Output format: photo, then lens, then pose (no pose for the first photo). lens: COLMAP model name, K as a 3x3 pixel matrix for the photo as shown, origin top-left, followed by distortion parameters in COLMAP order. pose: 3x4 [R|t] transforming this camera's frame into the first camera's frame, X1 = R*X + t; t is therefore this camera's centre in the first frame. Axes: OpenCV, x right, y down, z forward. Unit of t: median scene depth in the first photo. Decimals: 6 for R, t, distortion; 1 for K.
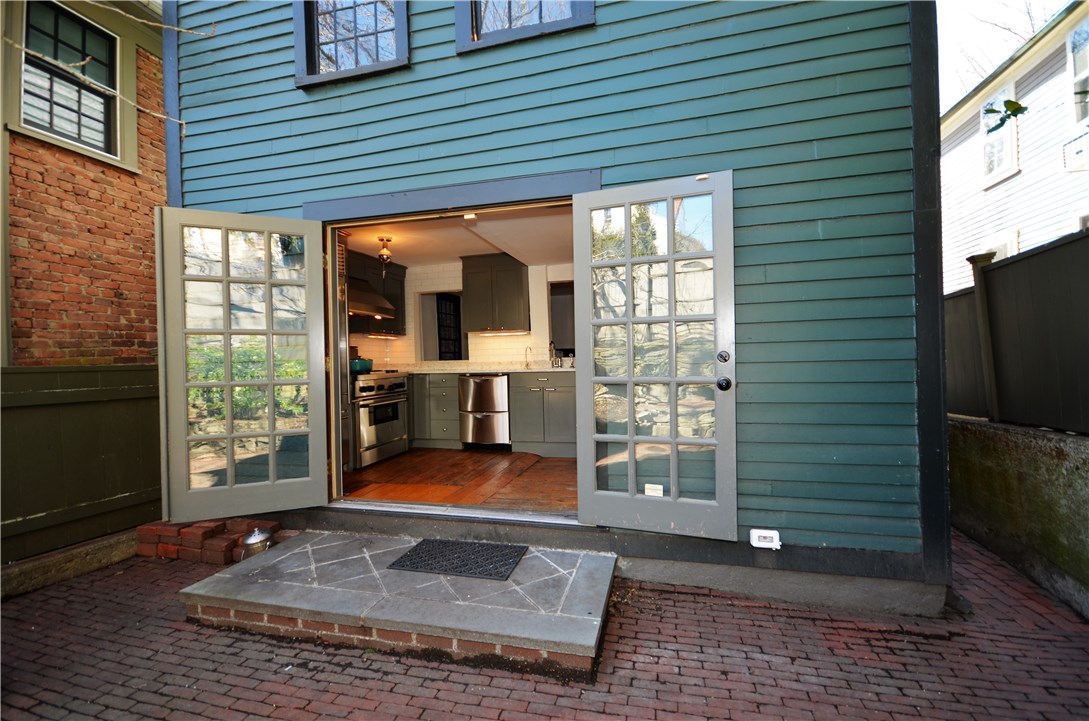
lens RADIAL K [[476.6, 0, 547.6], [0, 476.6, 359.8], [0, 0, 1]] dist [0.000865, -0.004759]
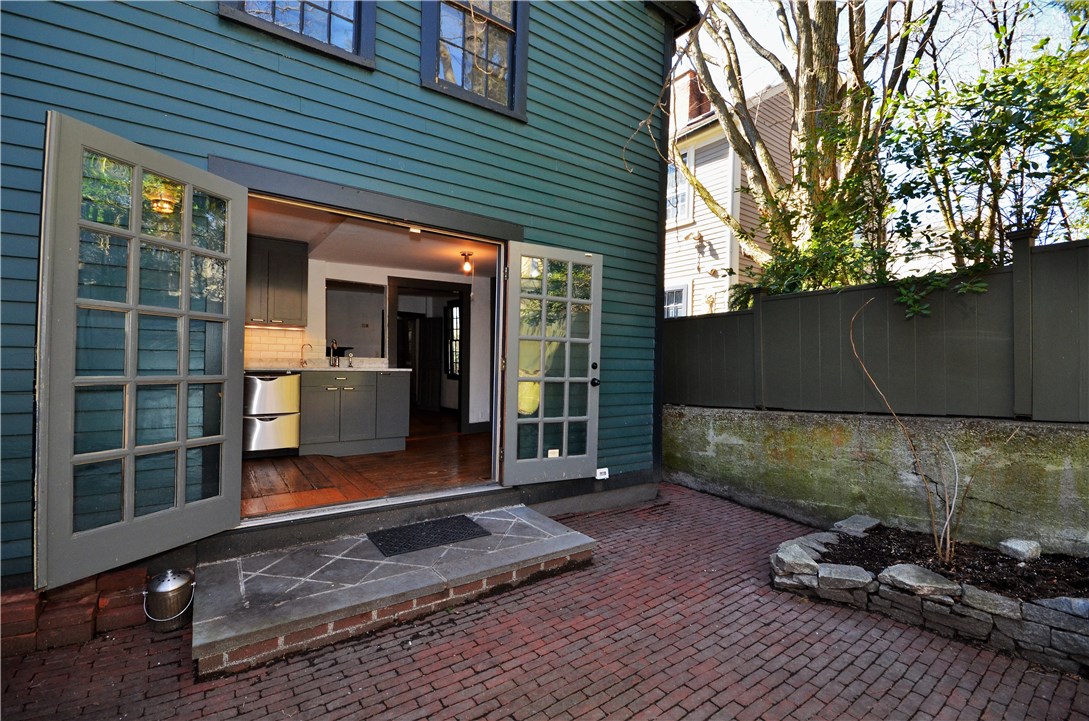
lens RADIAL K [[476.6, 0, 550.8], [0, 476.6, 358.2], [0, 0, 1]] dist [0.000865, -0.004759]
pose [[0.637351, 0.043384, 0.769351, -0.945594], [-0.037021, 0.998985, -0.025664, 0.014027], [-0.769684, -0.012125, 0.638310, 0.056626]]
